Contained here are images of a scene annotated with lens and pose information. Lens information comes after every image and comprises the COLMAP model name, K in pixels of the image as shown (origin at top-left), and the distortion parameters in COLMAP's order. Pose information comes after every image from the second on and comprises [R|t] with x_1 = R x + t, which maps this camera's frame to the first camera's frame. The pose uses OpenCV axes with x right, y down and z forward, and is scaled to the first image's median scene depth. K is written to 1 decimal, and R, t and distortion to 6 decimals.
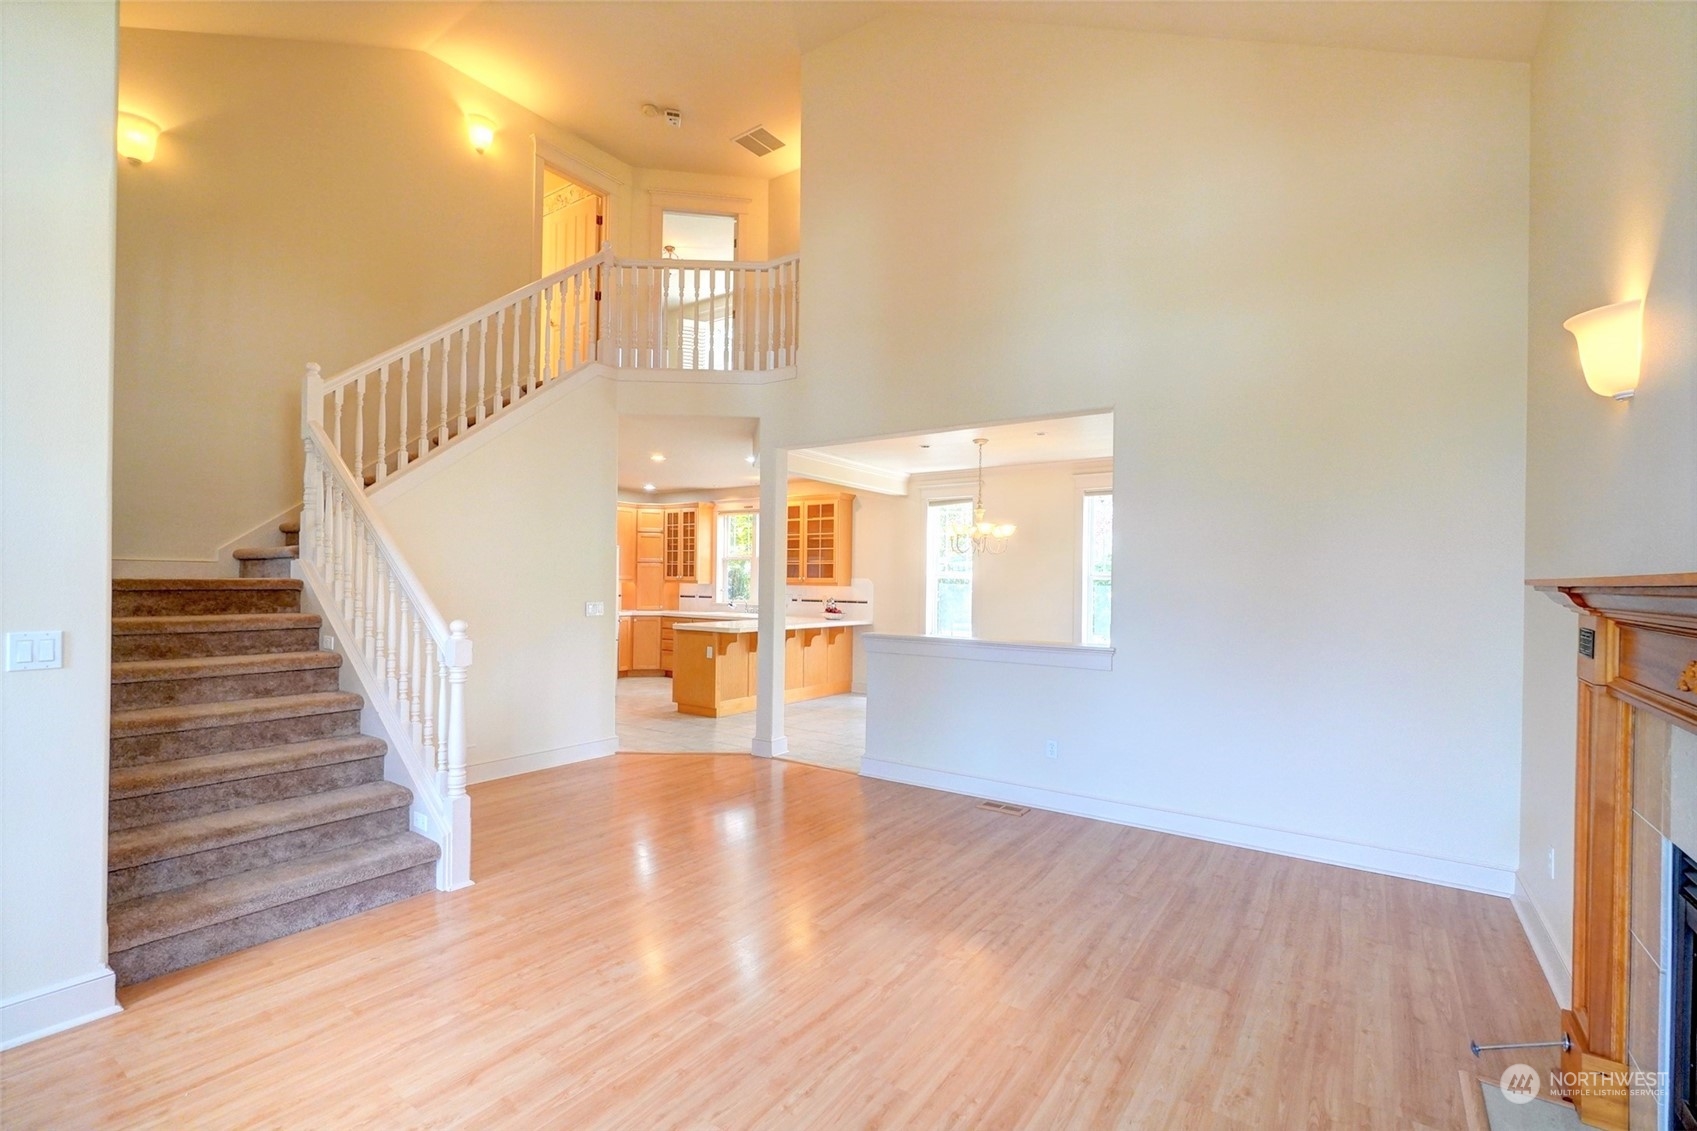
lens RADIAL K [[763.1, 0, 840.8], [0, 763.1, 577.3], [0, 0, 1]] dist [-0.003679, -0.000413]
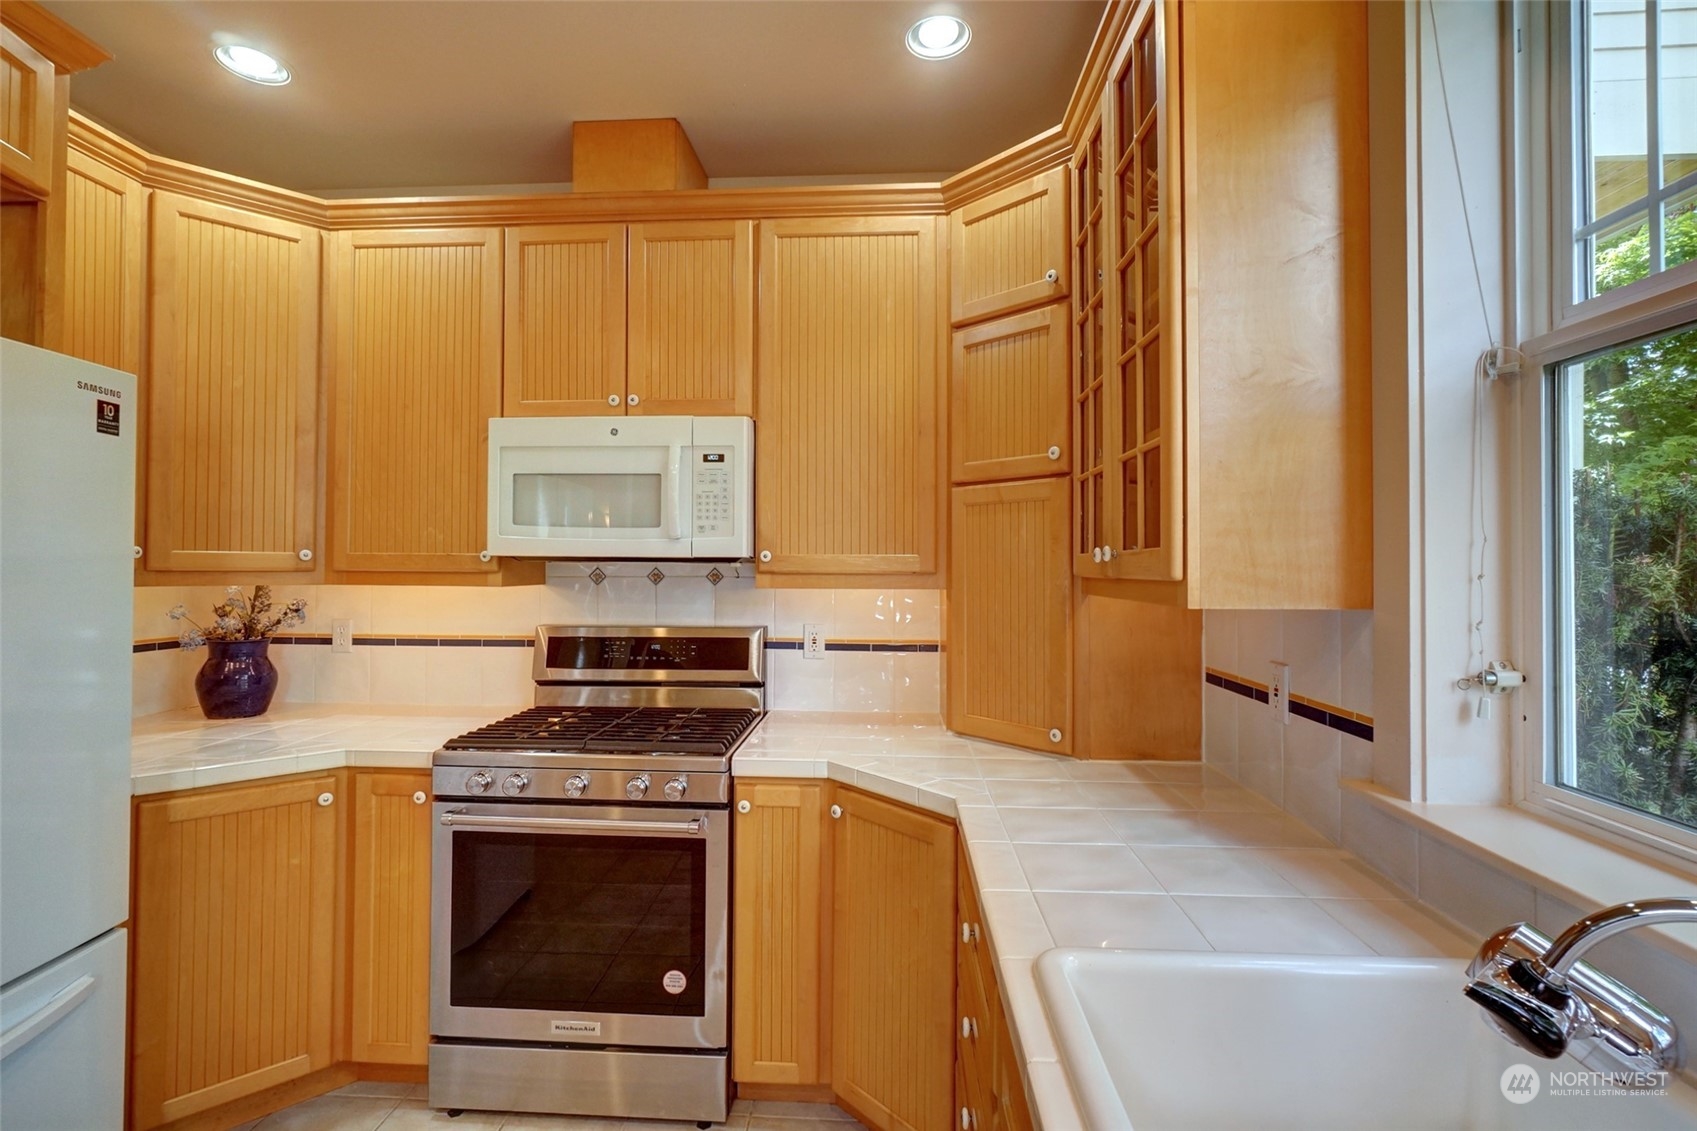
lens RADIAL K [[763.1, 0, 856.8], [0, 763.1, 556.2], [0, 0, 1]] dist [-0.003679, -0.000413]
pose [[0.527832, -0.022076, -0.849062, -0.117178], [0.005297, 0.999728, -0.022700, 0.002826], [0.849332, 0.007485, 0.527806, 0.891806]]
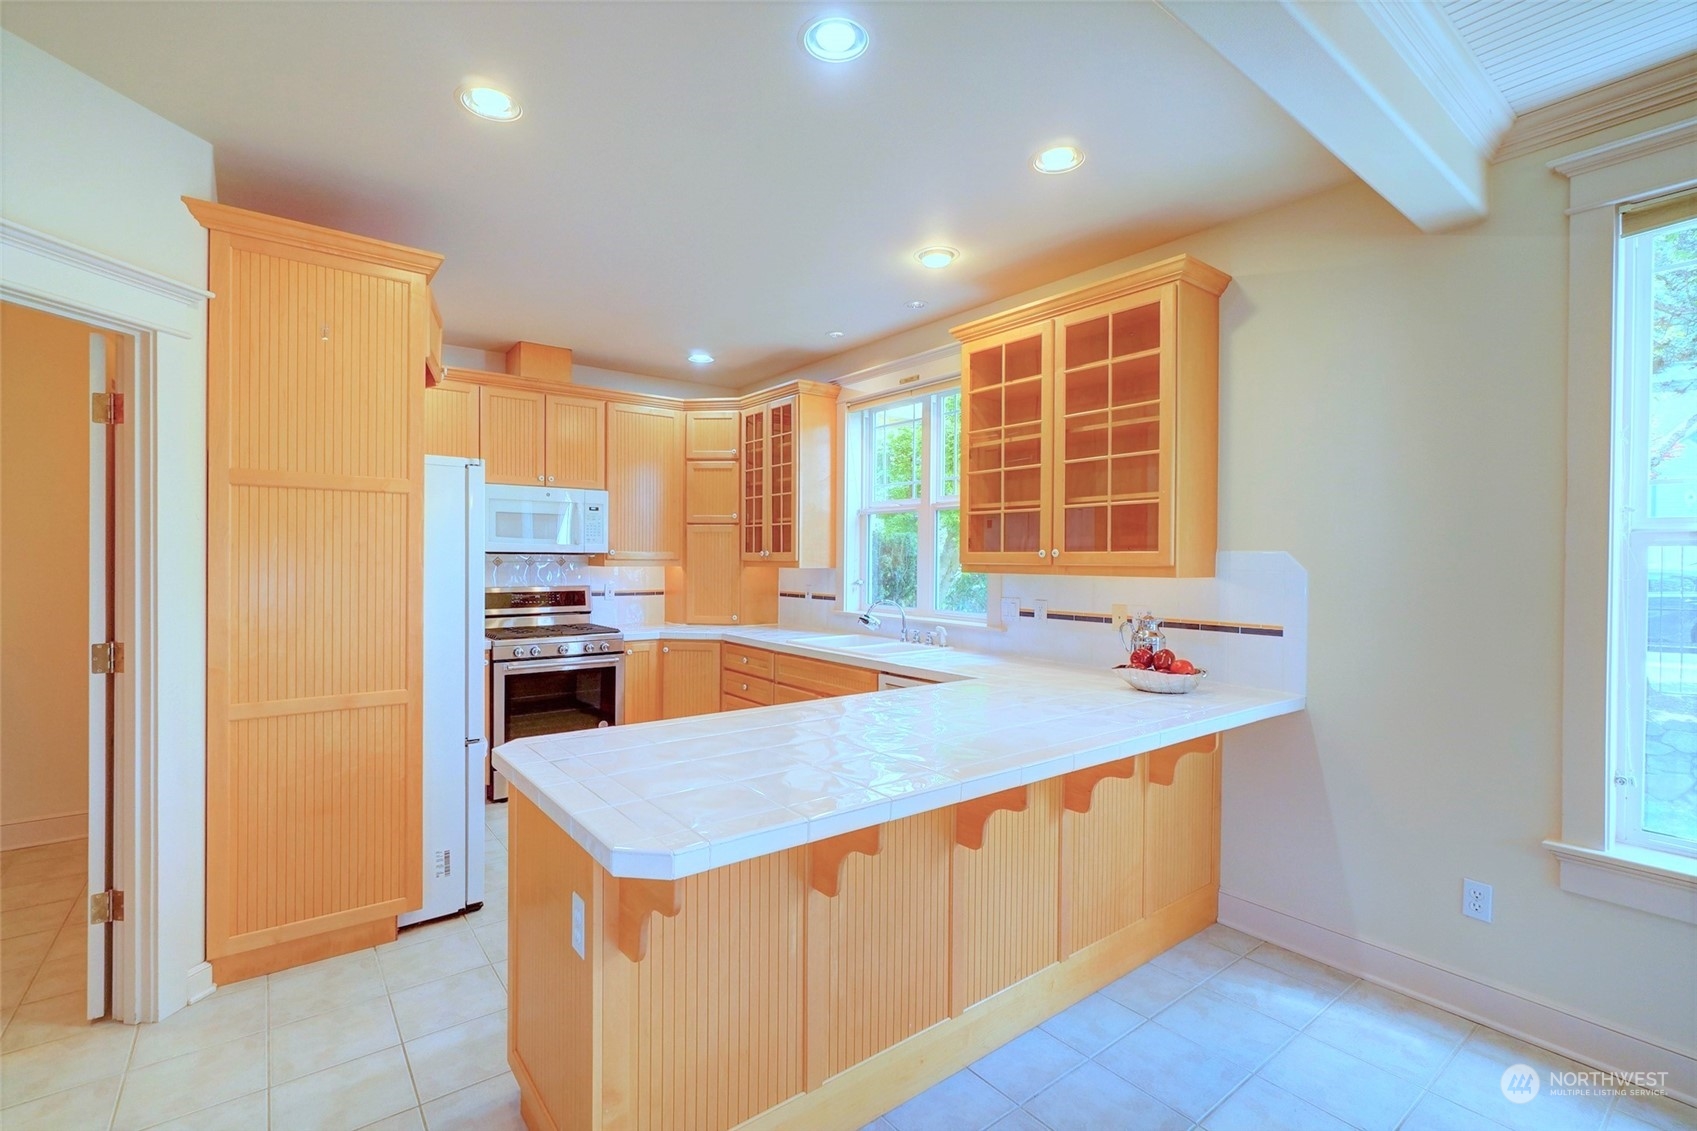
lens RADIAL K [[763.1, 0, 833.7], [0, 763.1, 562.8], [0, 0, 1]] dist [-0.003679, -0.000413]
pose [[0.952215, -0.004876, -0.305391, -0.034712], [0.006892, 0.999961, 0.005523, 0.002832], [0.305352, -0.007363, 0.952211, 0.583965]]
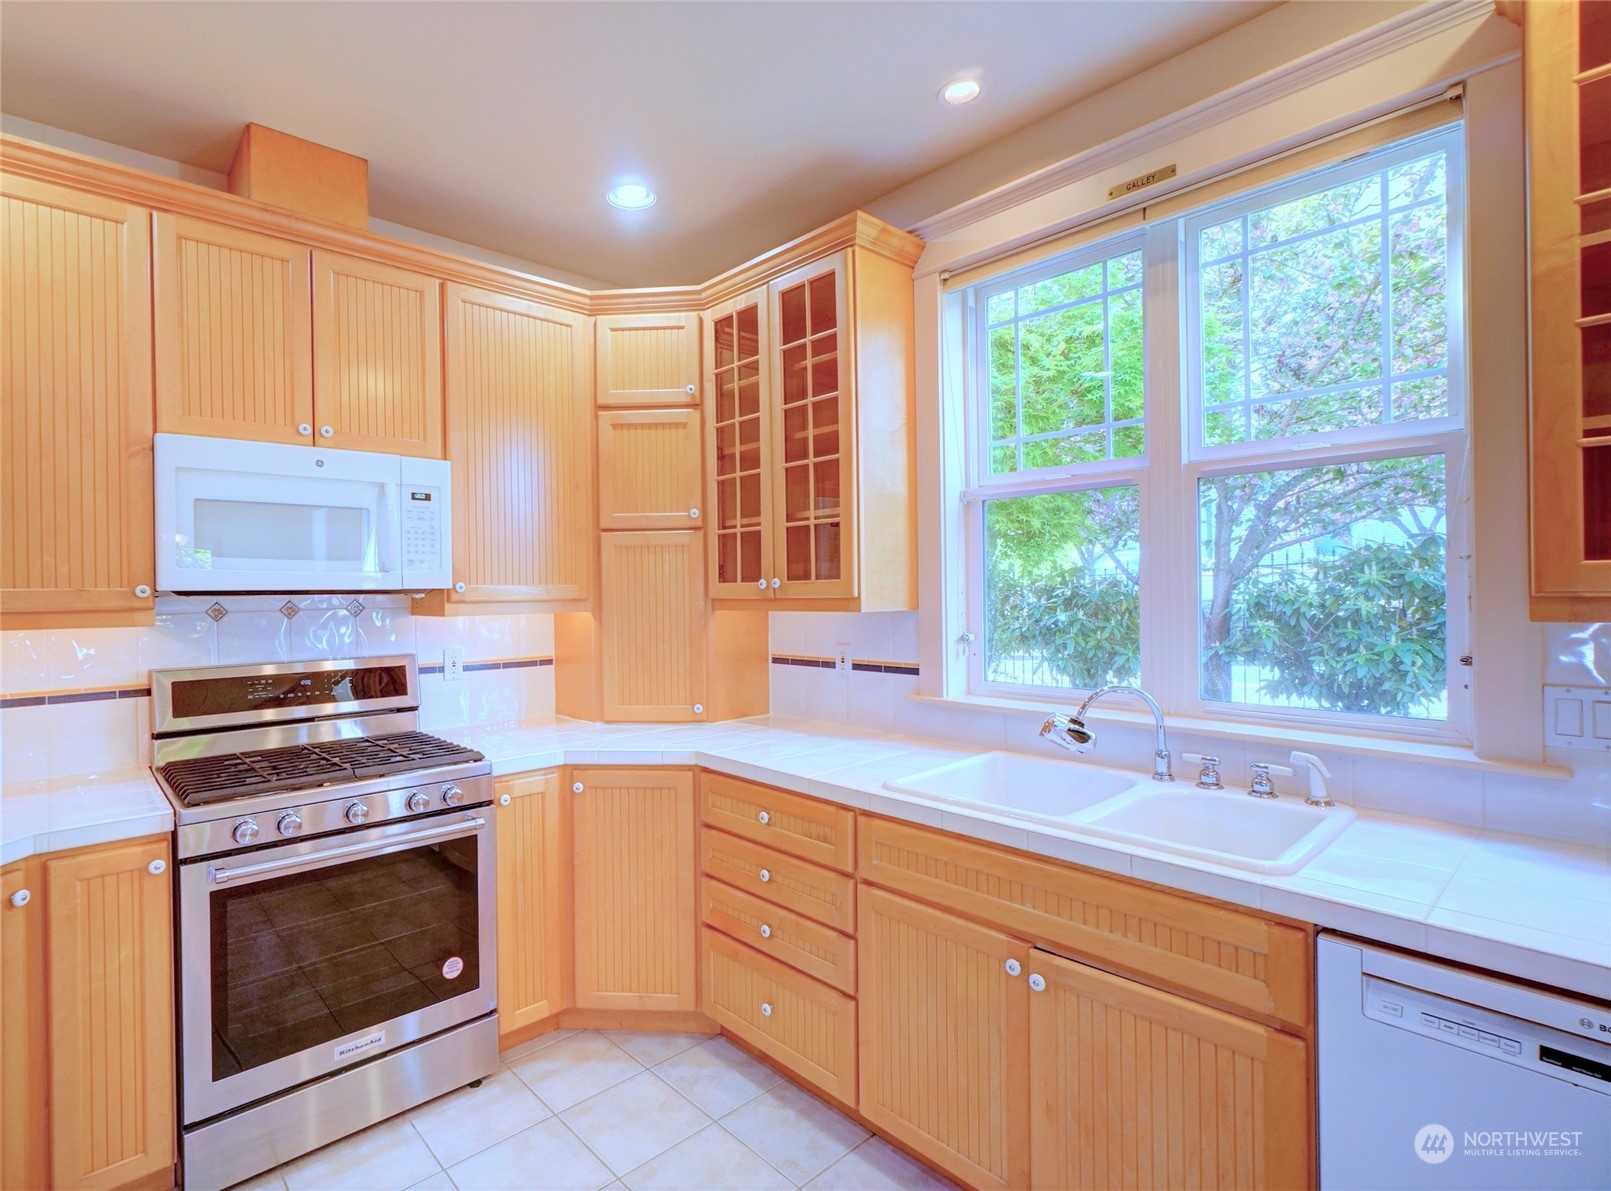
lens RADIAL K [[781.6, 0, 697.7], [0, 781.6, 591.0], [0, 0, 1]] dist [-0.002182, -0.000122]
pose [[0.964634, -0.026933, -0.262212, -0.172739], [0.027595, 0.999619, -0.001157, 0.001379], [0.262143, -0.006119, 0.965010, 0.774862]]
